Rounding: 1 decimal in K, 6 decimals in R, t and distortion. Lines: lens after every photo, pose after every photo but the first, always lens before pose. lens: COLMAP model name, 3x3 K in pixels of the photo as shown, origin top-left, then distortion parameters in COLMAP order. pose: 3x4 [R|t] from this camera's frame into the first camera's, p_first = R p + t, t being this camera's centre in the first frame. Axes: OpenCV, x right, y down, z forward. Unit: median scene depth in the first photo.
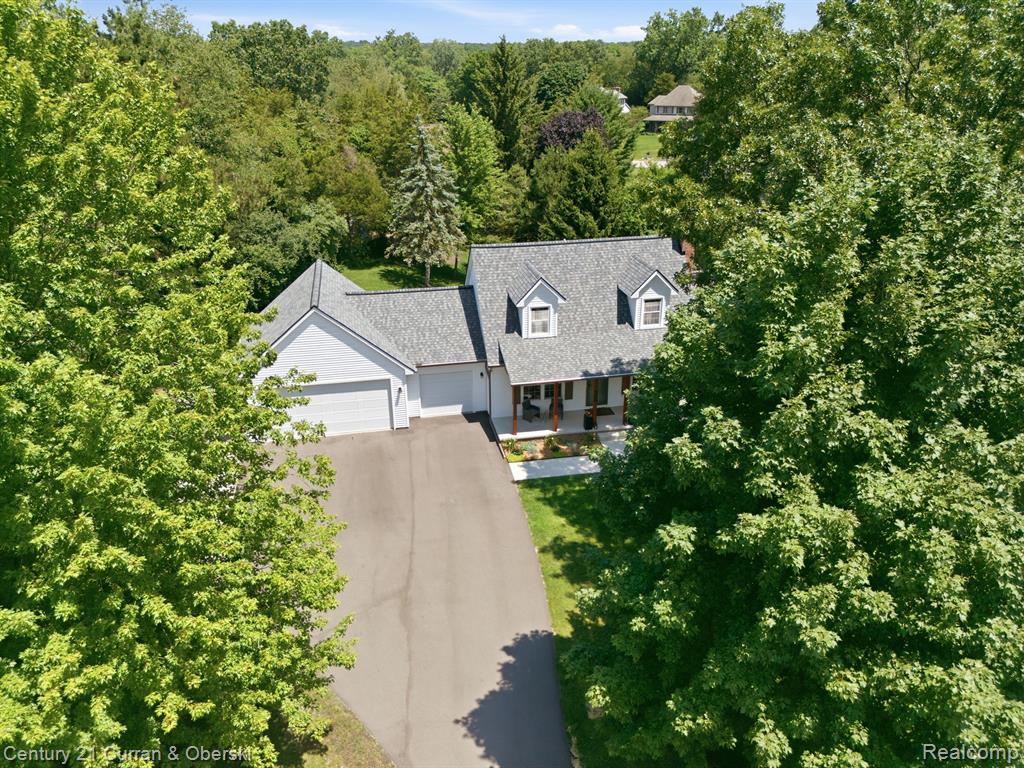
lens RADIAL K [[755.9, 0, 510.5], [0, 755.9, 387.9], [0, 0, 1]] dist [0.072637, -0.068278]
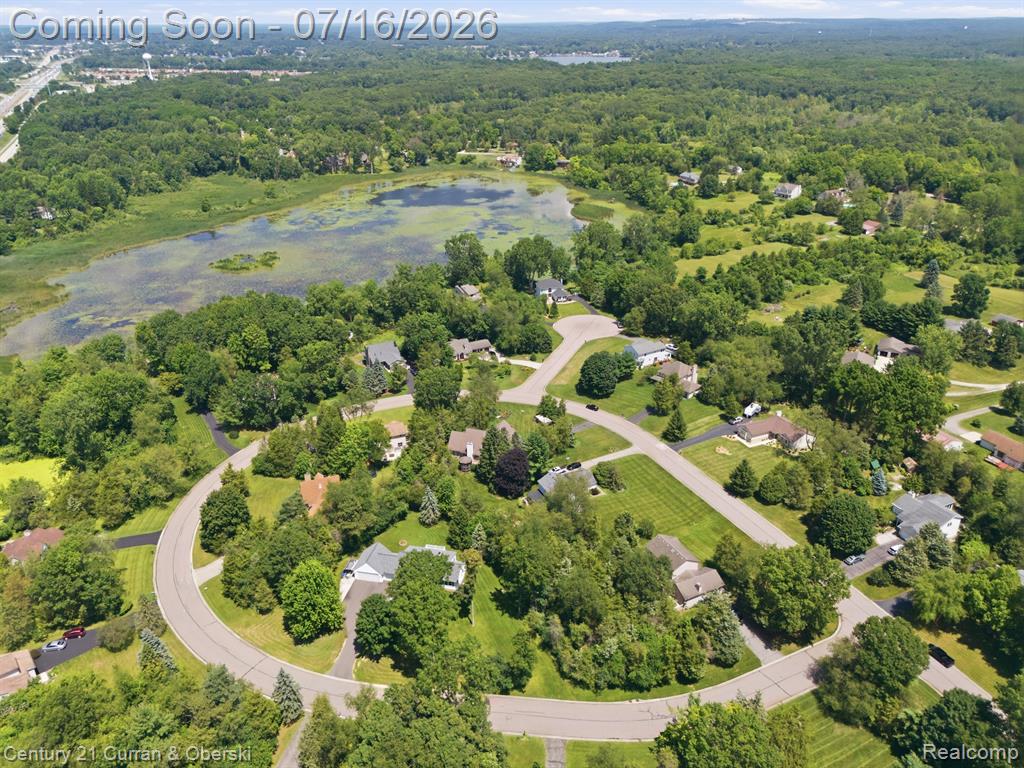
lens RADIAL K [[755.9, 0, 510.5], [0, 755.9, 387.9], [0, 0, 1]] dist [0.072637, -0.068278]
pose [[0.914248, 0.175293, -0.365272, 2.524205], [-0.160270, 0.984494, 0.071313, -1.908488], [0.372108, -0.006655, 0.928165, -3.822209]]
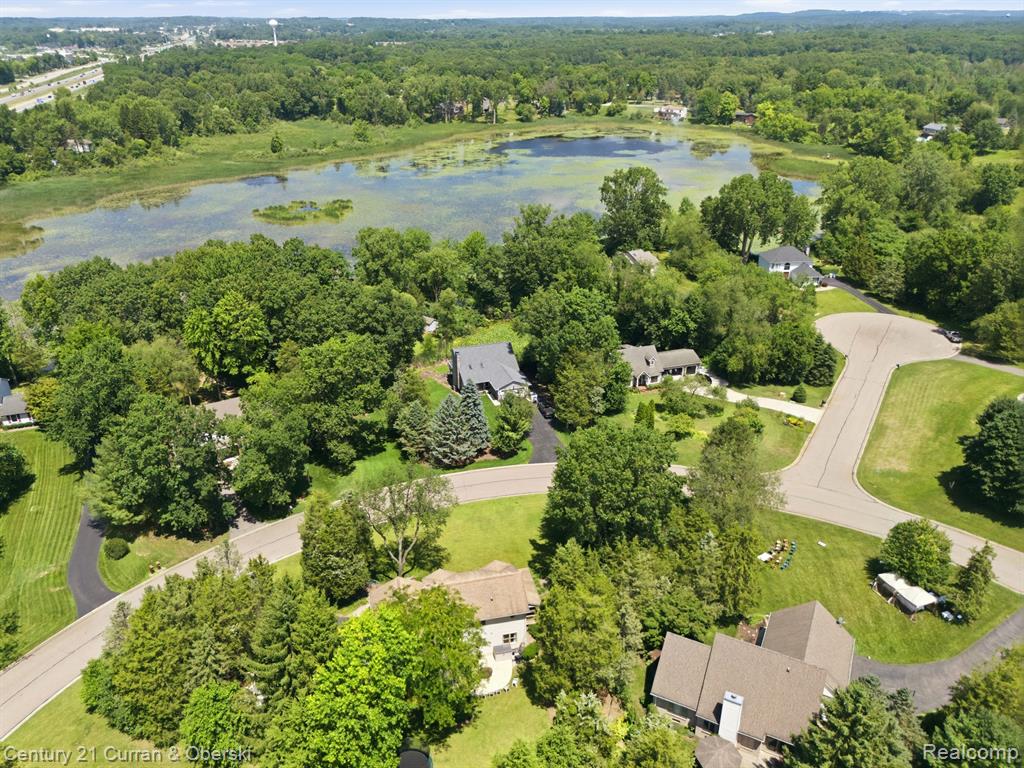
lens RADIAL K [[755.9, 0, 510.5], [0, 755.9, 387.9], [0, 0, 1]] dist [0.072637, -0.068278]
pose [[0.839776, 0.240166, -0.486926, -0.007790], [-0.218620, 0.970503, 0.101637, -1.780688], [0.496972, 0.021099, 0.867510, 0.356187]]
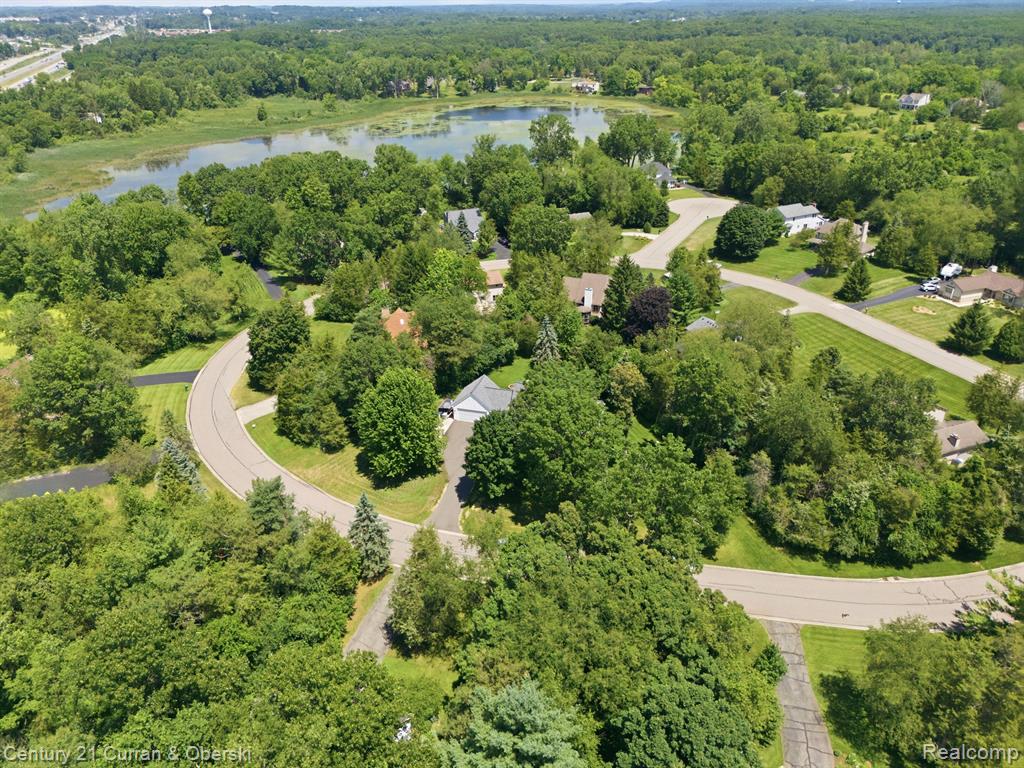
lens RADIAL K [[755.9, 0, 510.5], [0, 755.9, 387.9], [0, 0, 1]] dist [0.072637, -0.068278]
pose [[0.885393, 0.207375, -0.416022, 1.601404], [-0.182915, 0.978200, 0.098317, -0.557042], [0.427341, -0.010952, 0.904024, -2.593738]]
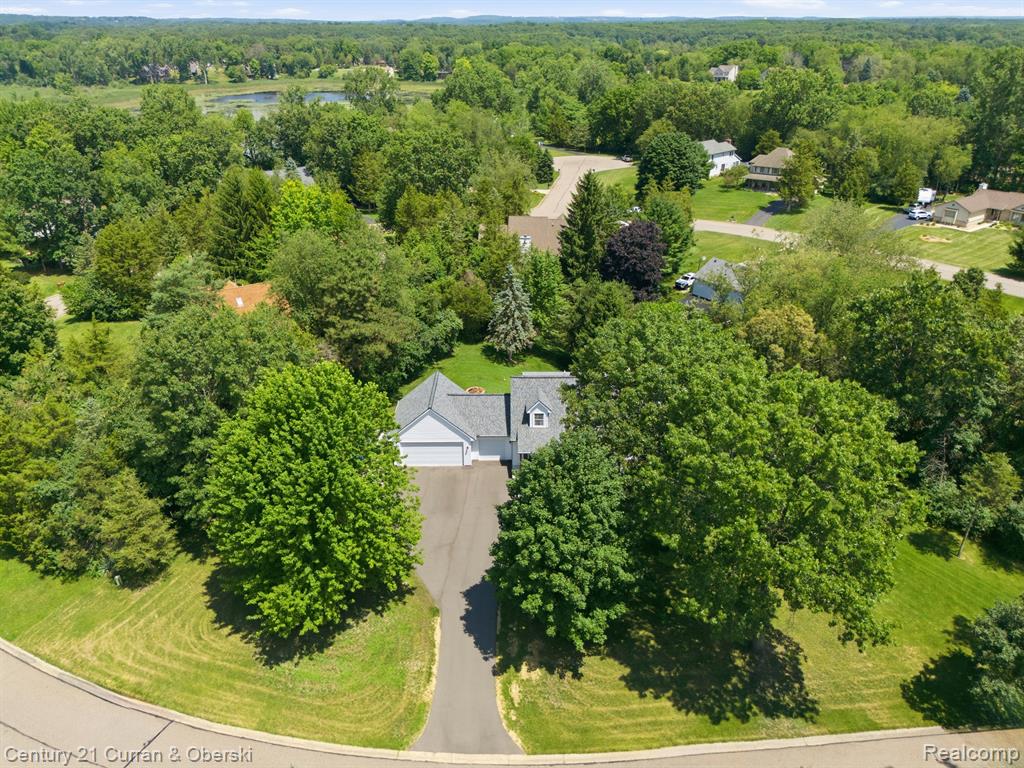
lens RADIAL K [[755.9, 0, 510.5], [0, 755.9, 387.9], [0, 0, 1]] dist [0.072637, -0.068278]
pose [[0.979498, 0.090437, -0.180016, 0.321039], [-0.083845, 0.995511, 0.043915, -0.258278], [0.183179, -0.027922, 0.982683, -0.983899]]
